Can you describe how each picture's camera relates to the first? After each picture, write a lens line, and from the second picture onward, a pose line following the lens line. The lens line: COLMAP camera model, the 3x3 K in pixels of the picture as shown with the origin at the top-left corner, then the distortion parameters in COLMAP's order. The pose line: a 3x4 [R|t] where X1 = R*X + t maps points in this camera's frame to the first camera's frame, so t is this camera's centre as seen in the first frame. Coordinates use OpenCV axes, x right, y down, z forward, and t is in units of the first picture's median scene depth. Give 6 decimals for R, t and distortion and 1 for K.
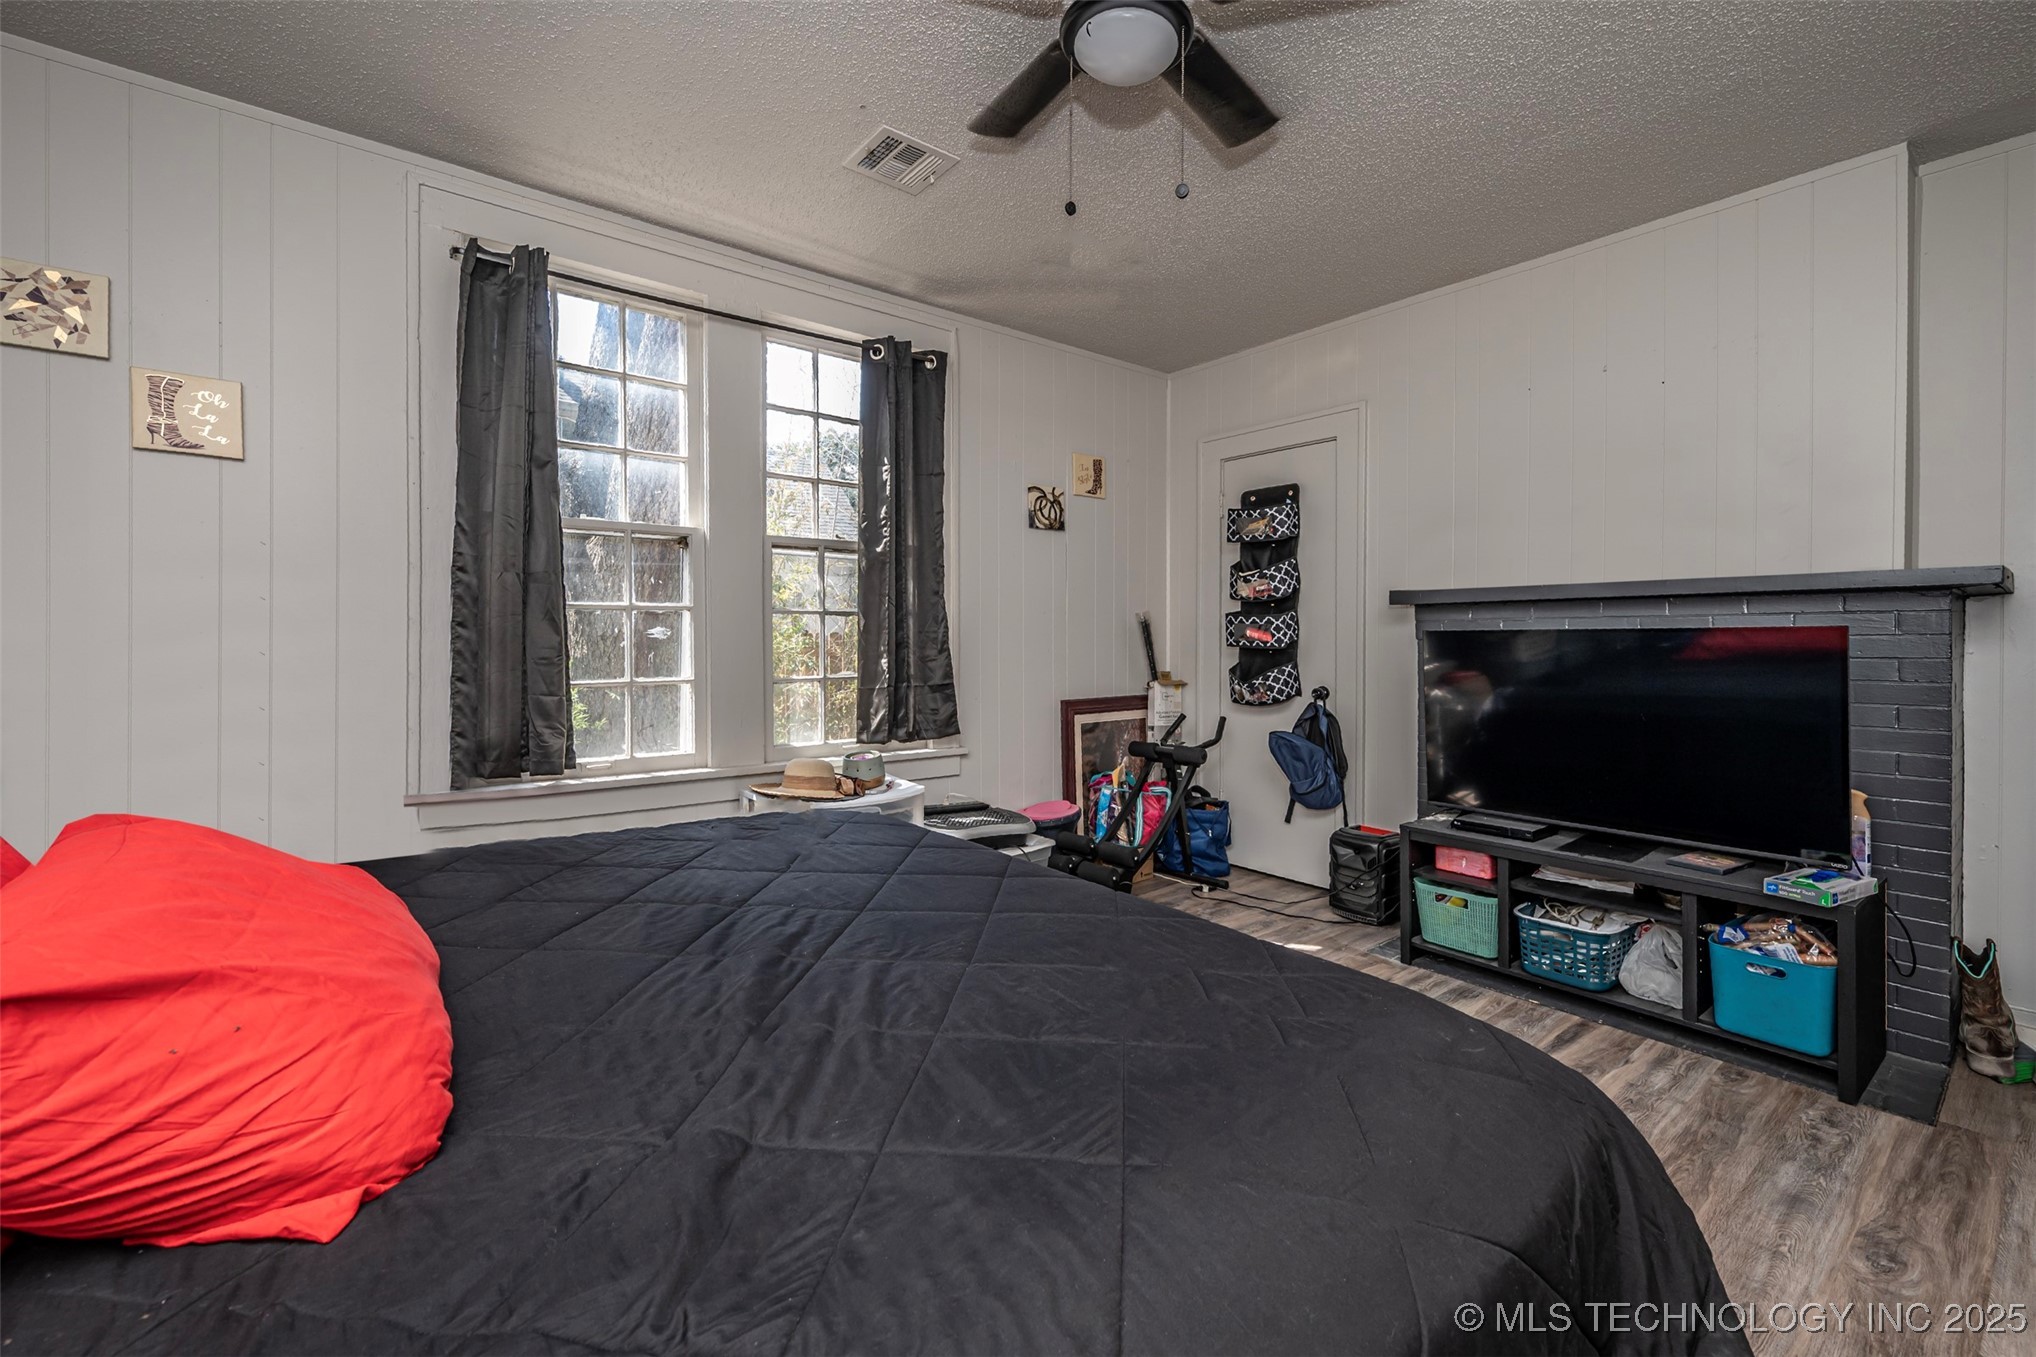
lens RADIAL K [[824.9, 0, 1013.2], [0, 824.9, 662.6], [0, 0, 1]] dist [-0.003016, 0.000048]
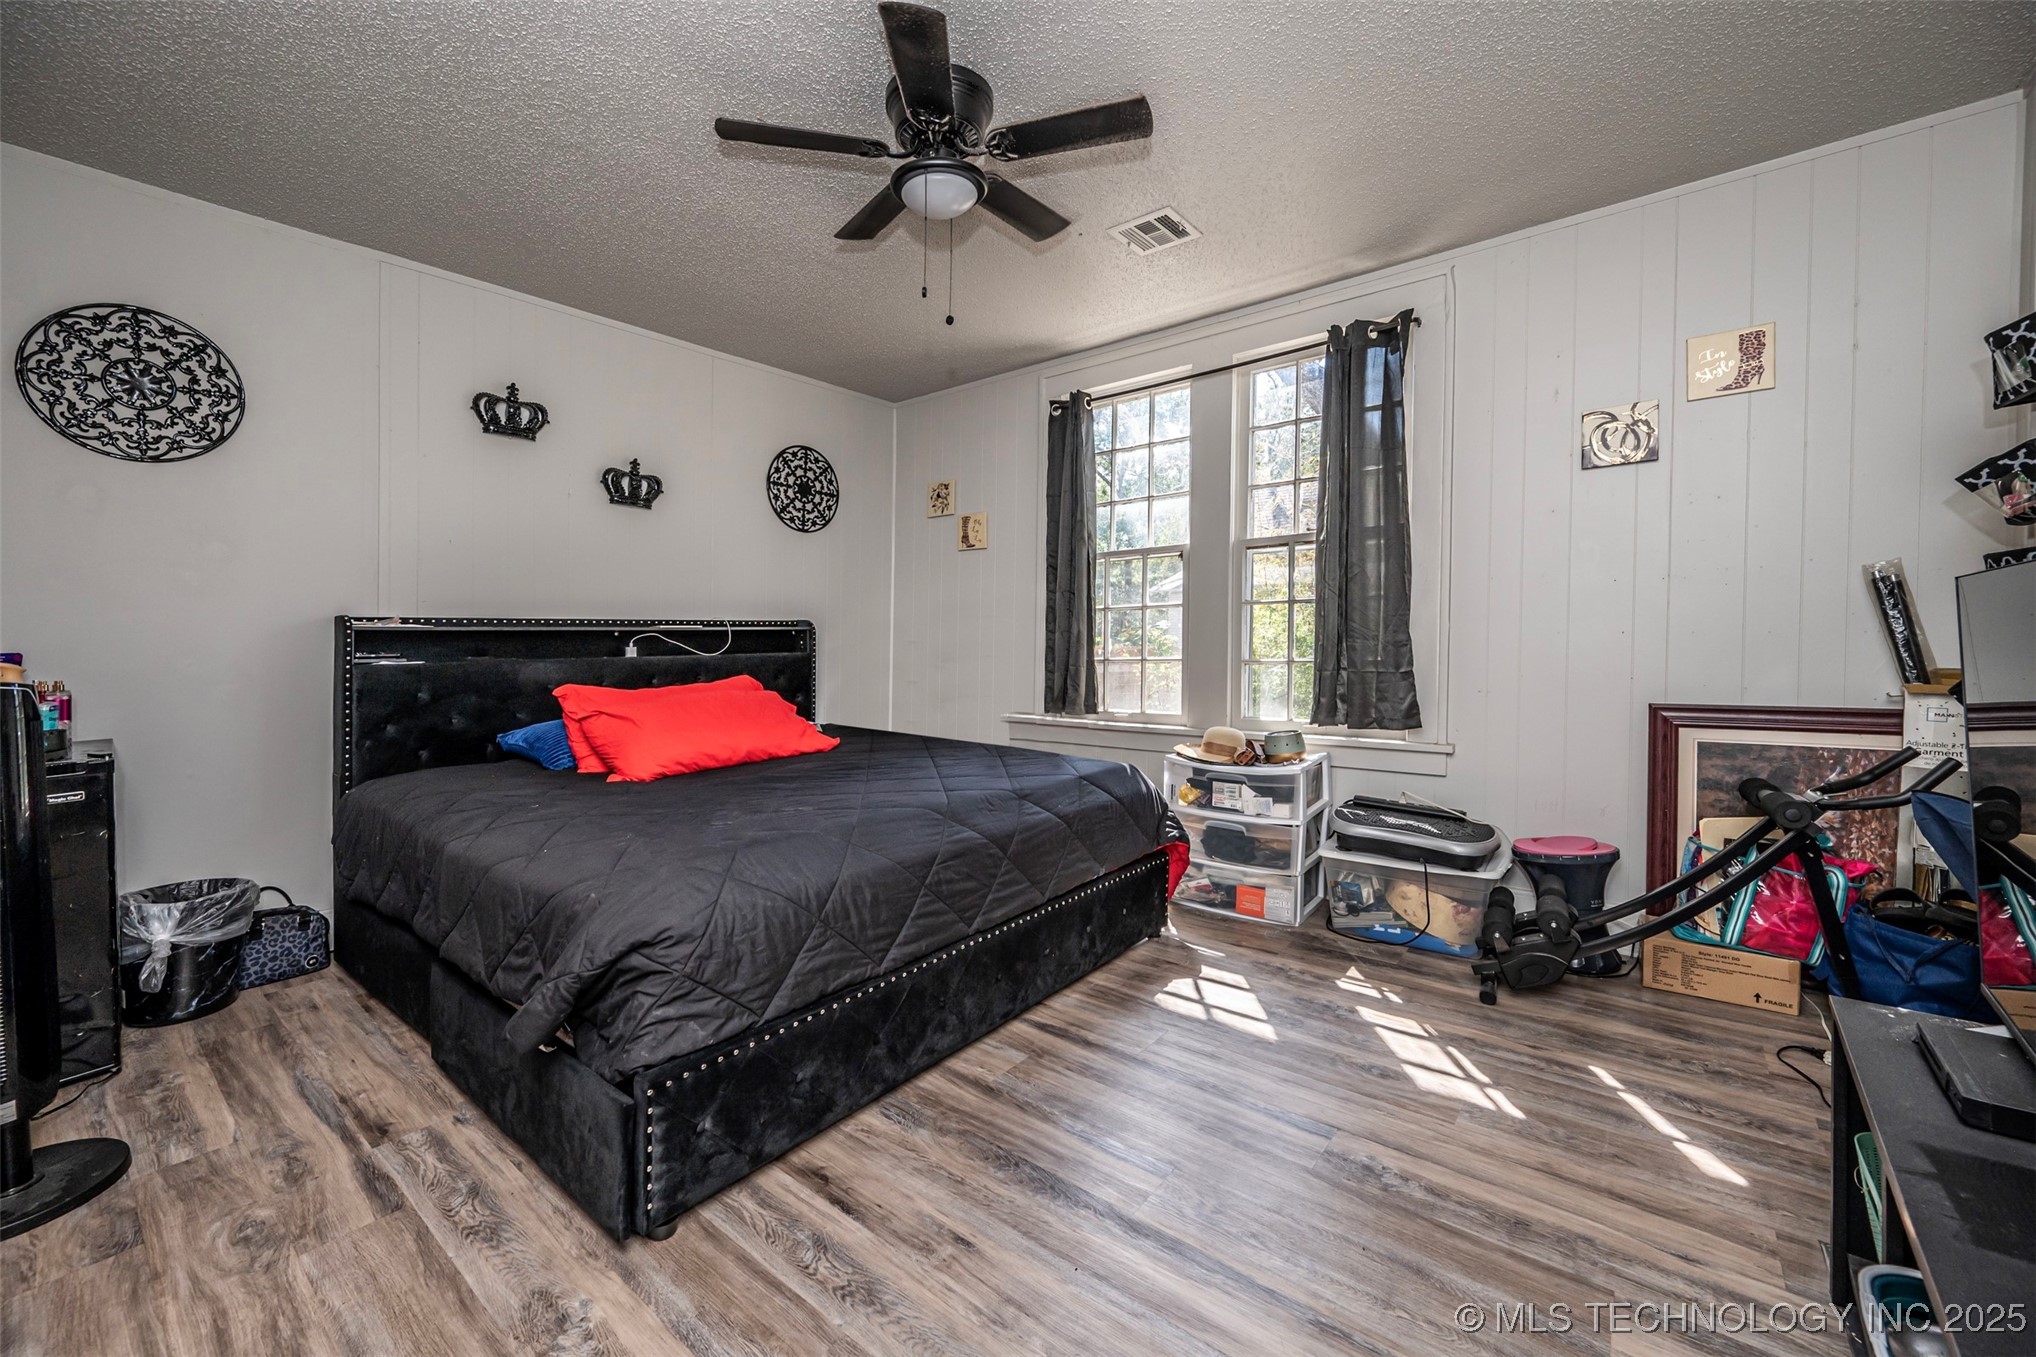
lens RADIAL K [[815.9, 0, 1030.9], [0, 815.9, 662.7], [0, 0, 1]] dist [0.000036, 0.000110]
pose [[0.226554, 0.016046, -0.973866, 0.733797], [-0.010377, 0.999847, 0.014060, 0.008763], [0.973943, 0.006920, 0.226686, 0.410394]]
